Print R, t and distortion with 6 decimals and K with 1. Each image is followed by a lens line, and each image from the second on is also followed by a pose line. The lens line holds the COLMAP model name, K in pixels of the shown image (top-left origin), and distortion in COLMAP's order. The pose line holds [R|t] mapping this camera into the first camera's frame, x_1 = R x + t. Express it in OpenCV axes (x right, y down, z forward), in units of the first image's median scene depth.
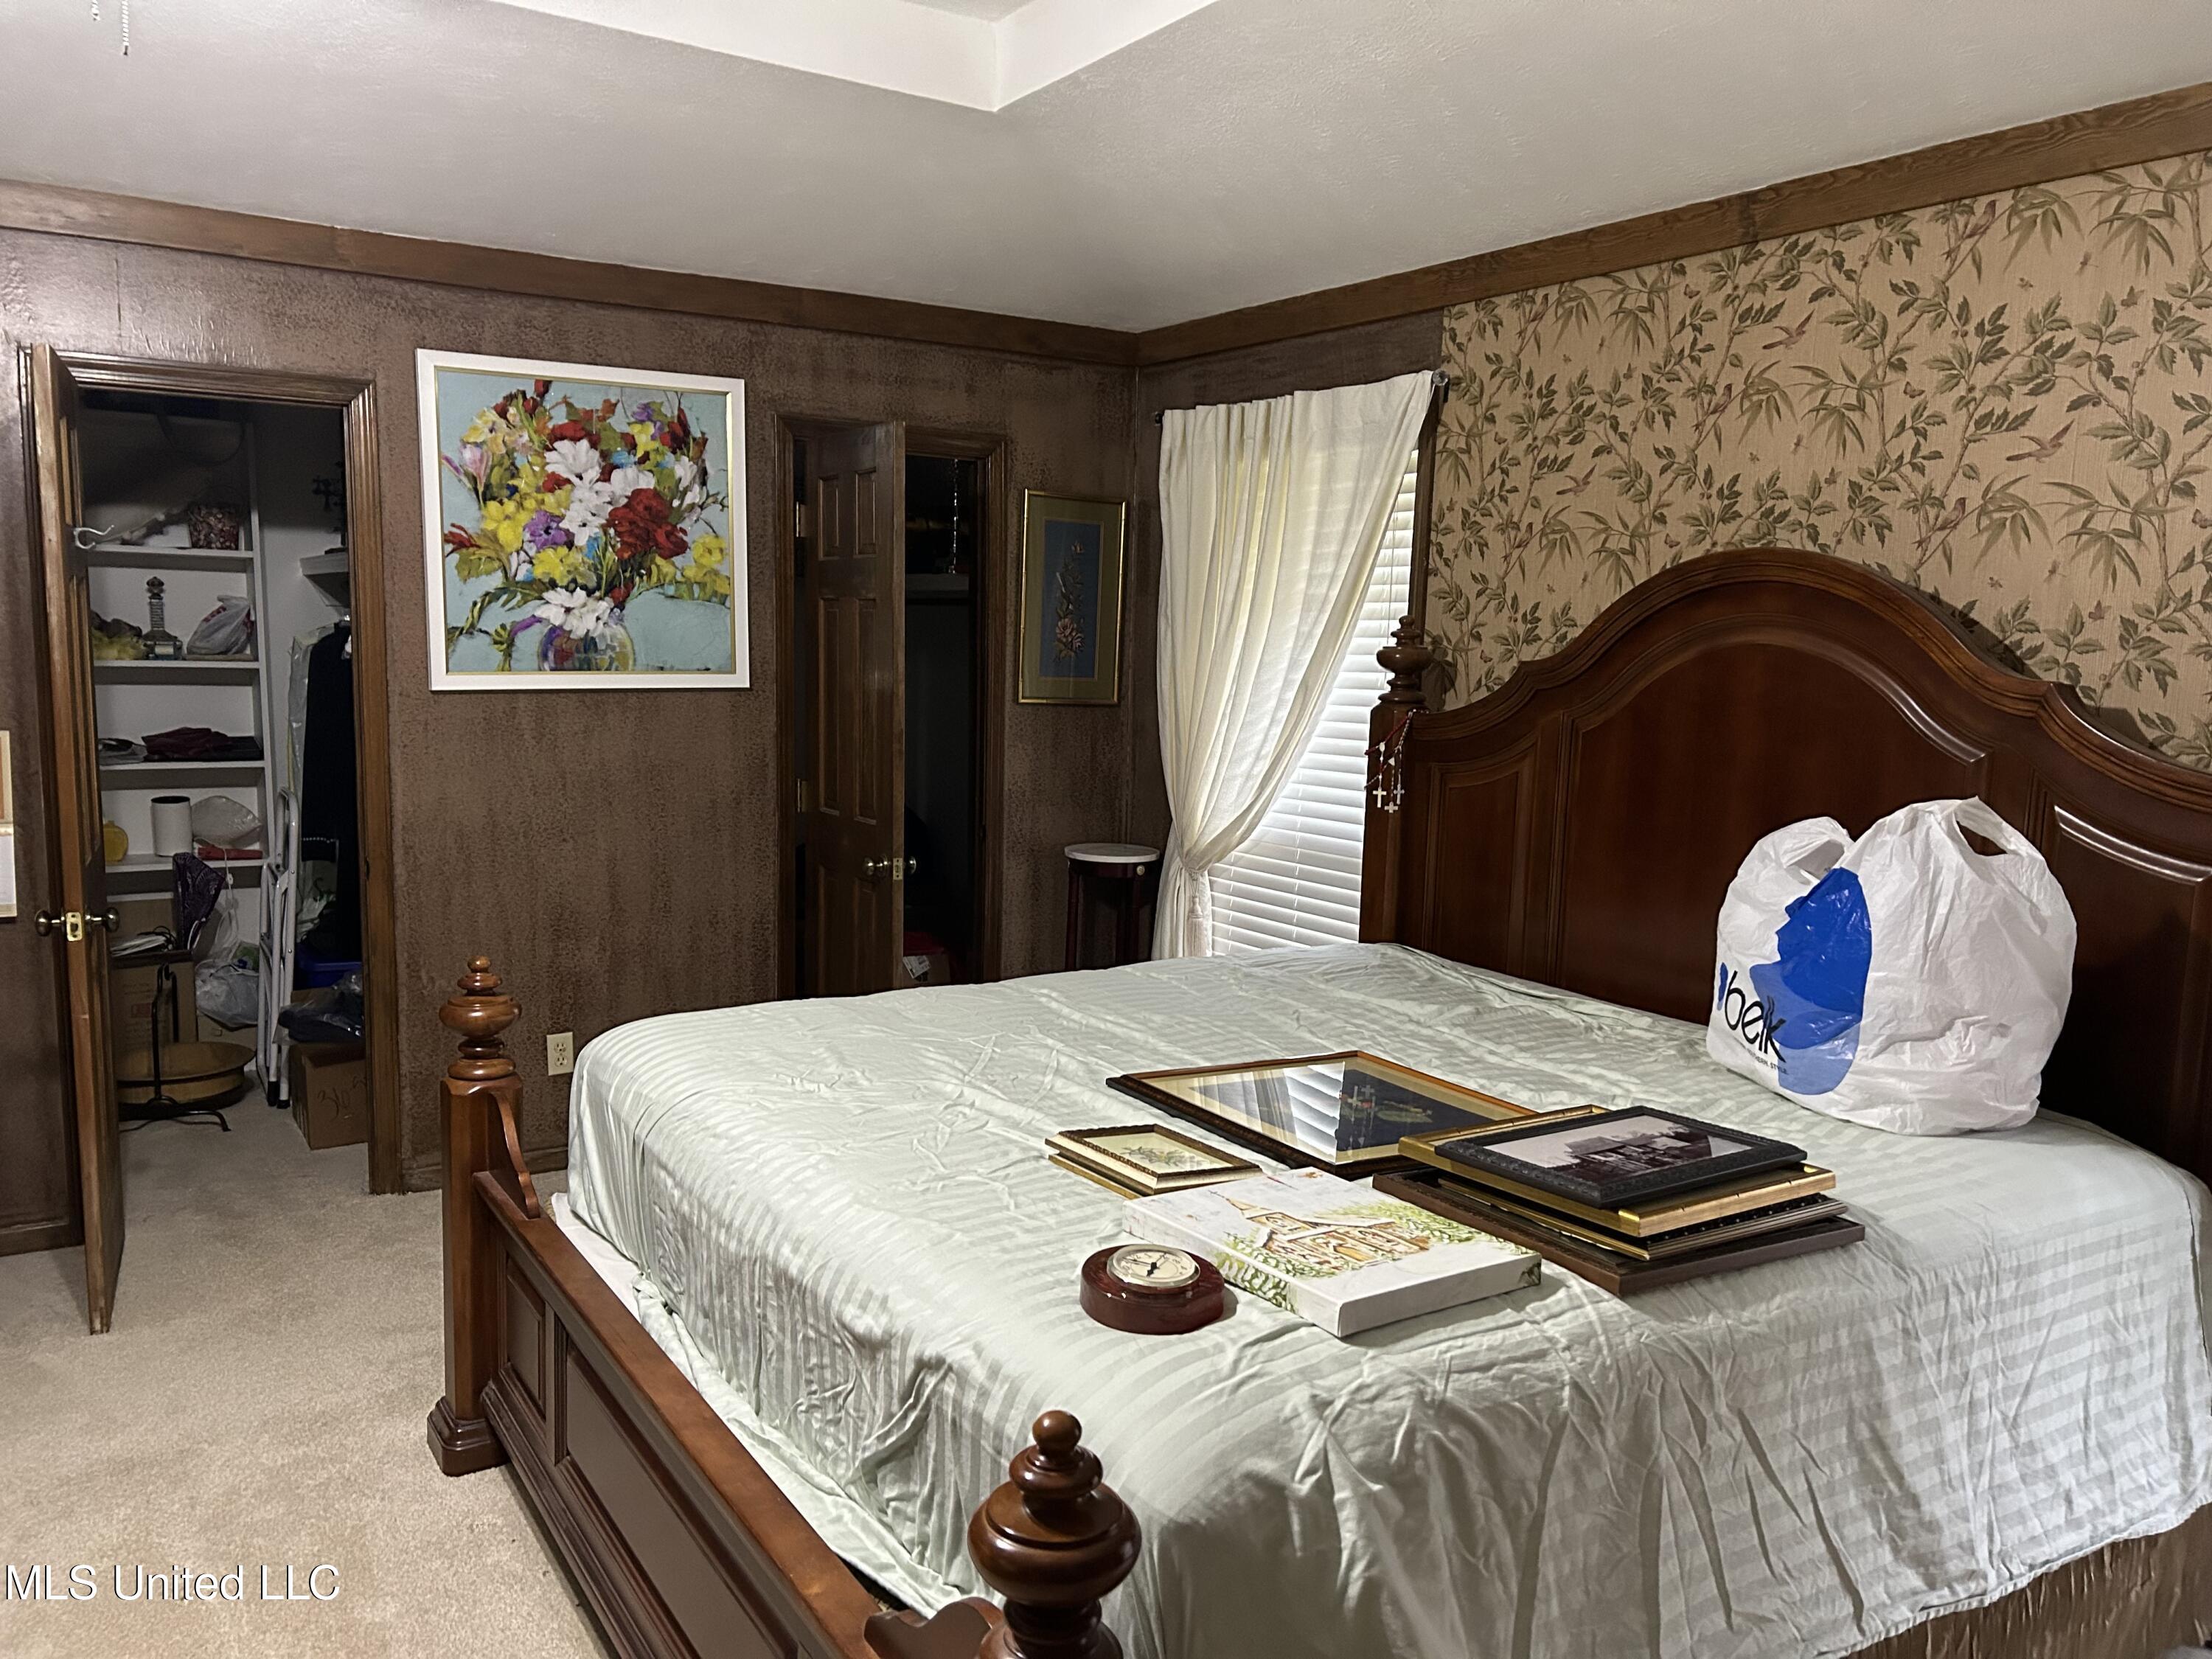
lens RADIAL K [[1674.0, 0, 1106.1], [0, 1674.0, 880.7], [0, 0, 1]] dist [0.051778, -0.056370]
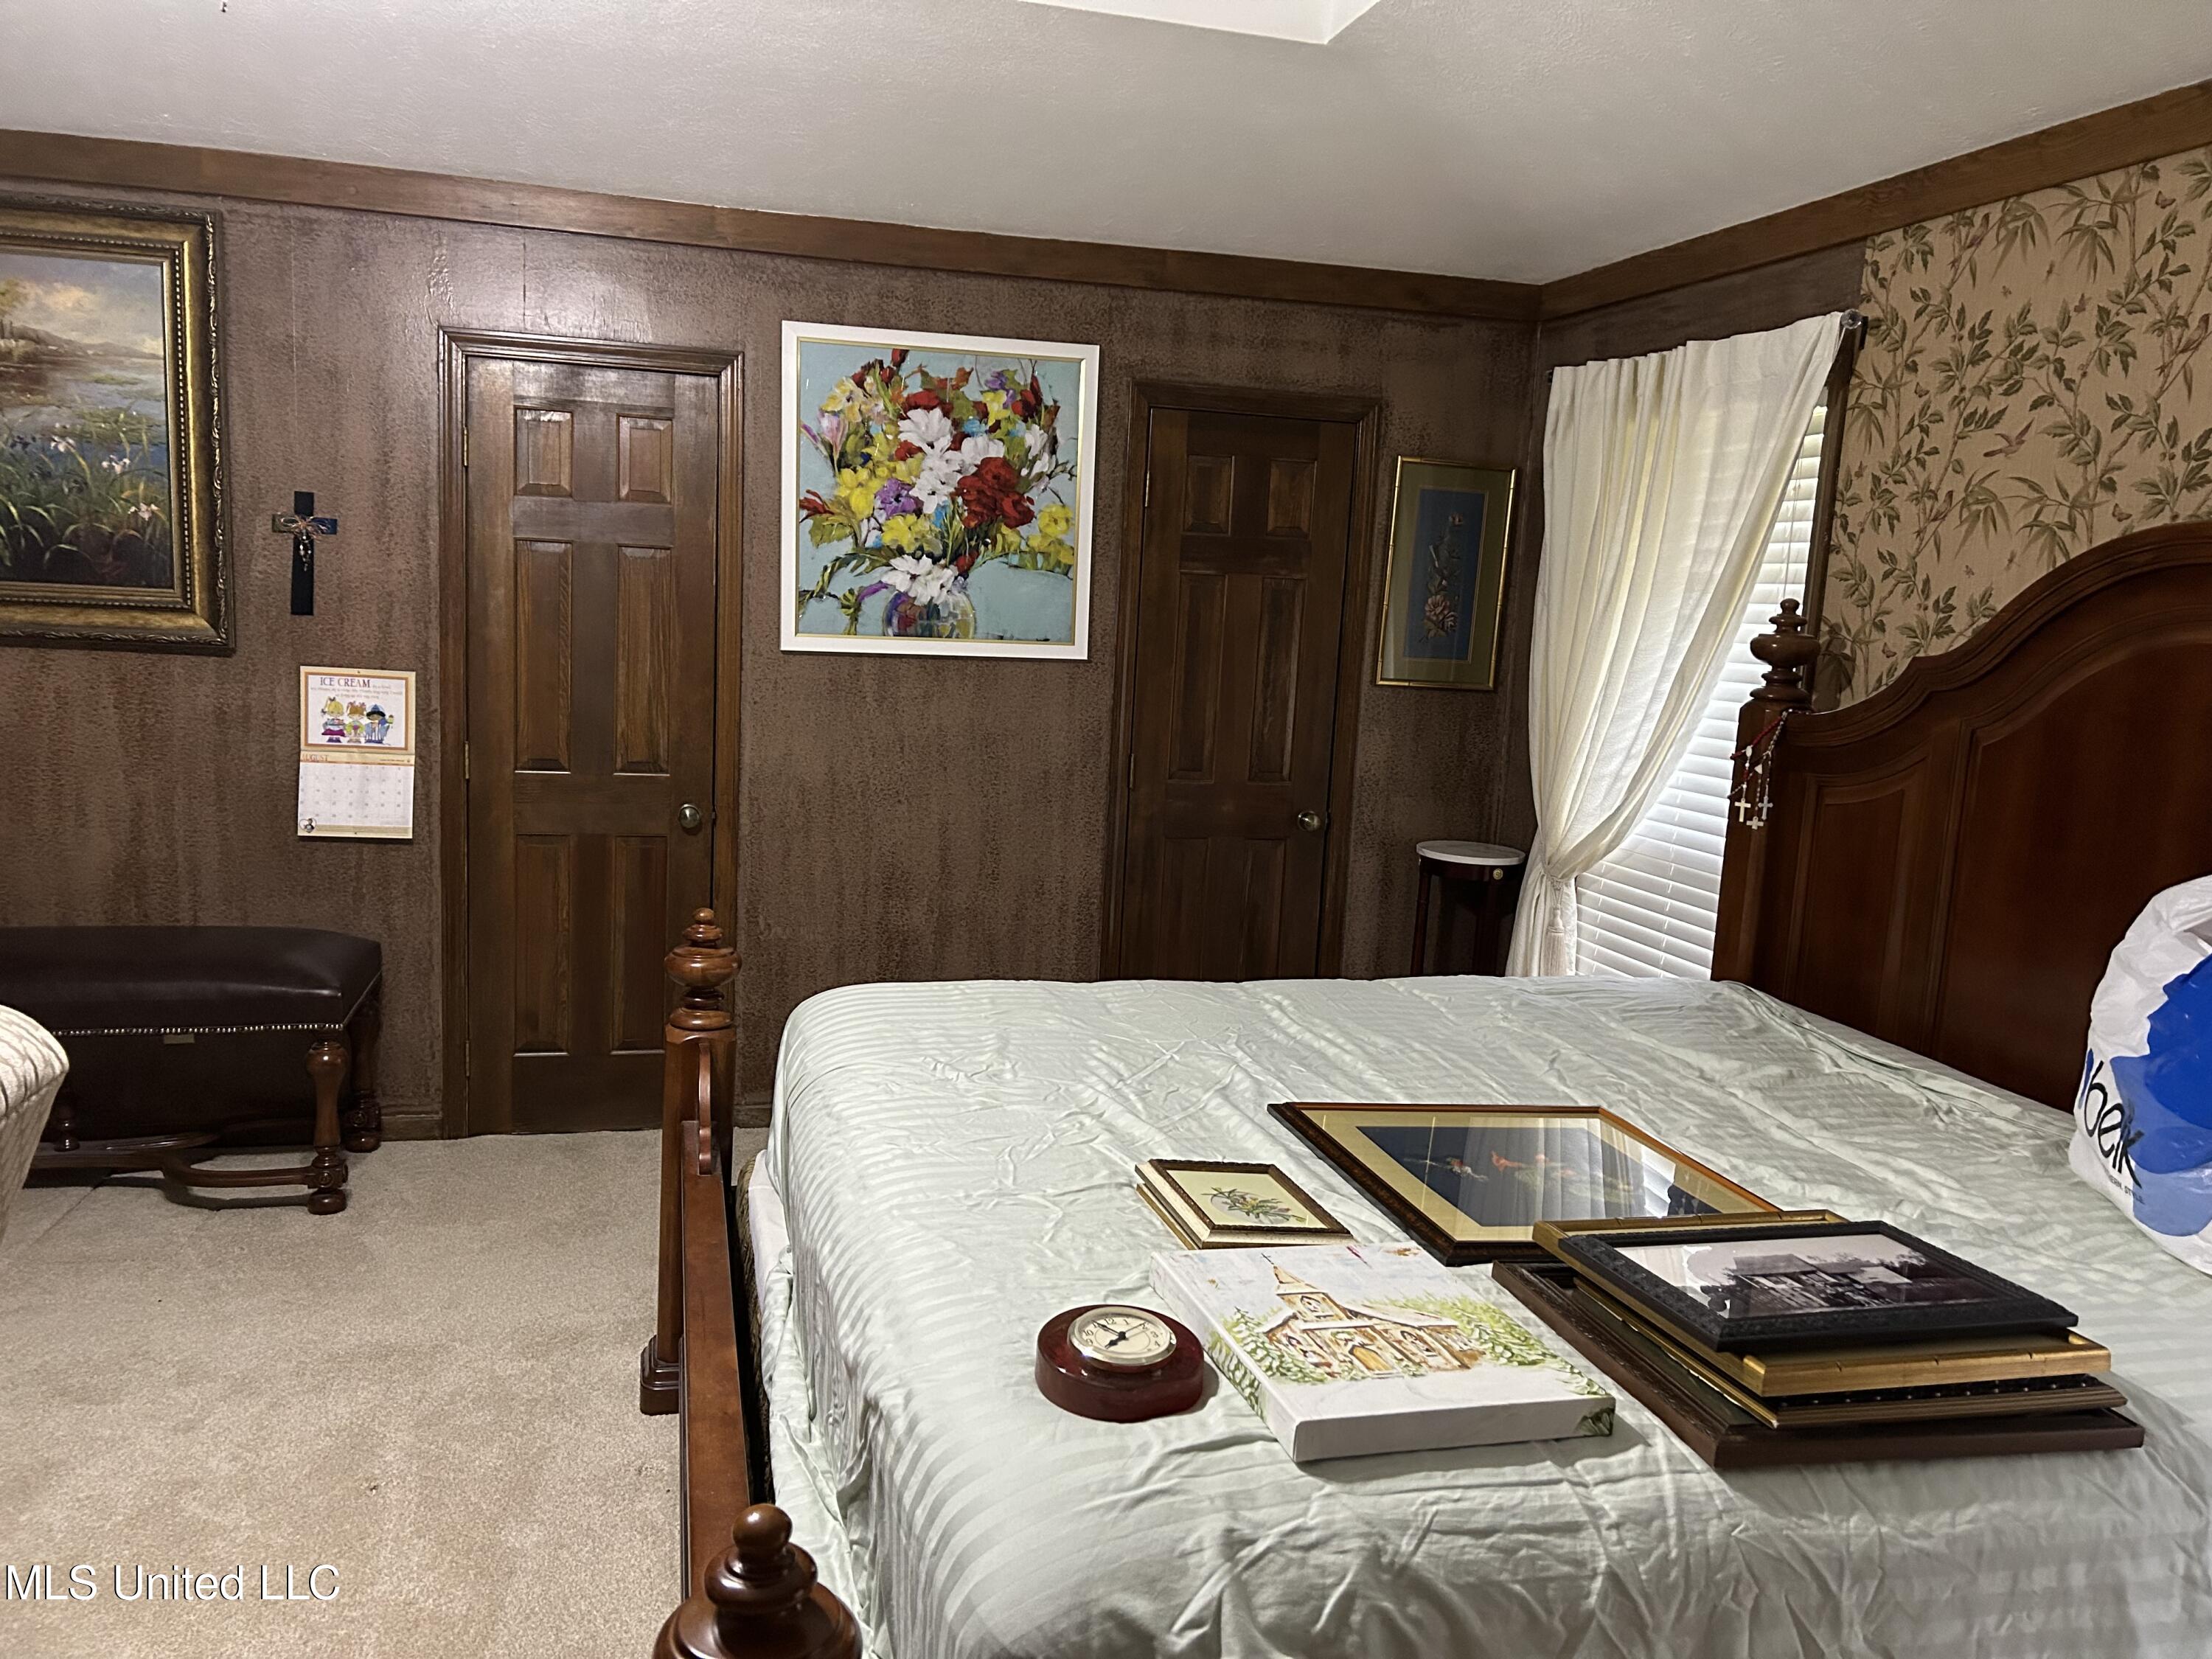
lens RADIAL K [[1674.0, 0, 1103.3], [0, 1674.0, 851.5], [0, 0, 1]] dist [0.051778, -0.056370]
pose [[0.948142, 0.071357, -0.309733, 0.130697], [-0.073261, 0.997298, 0.005497, -0.010157], [0.309288, 0.017479, 0.950808, 0.086331]]
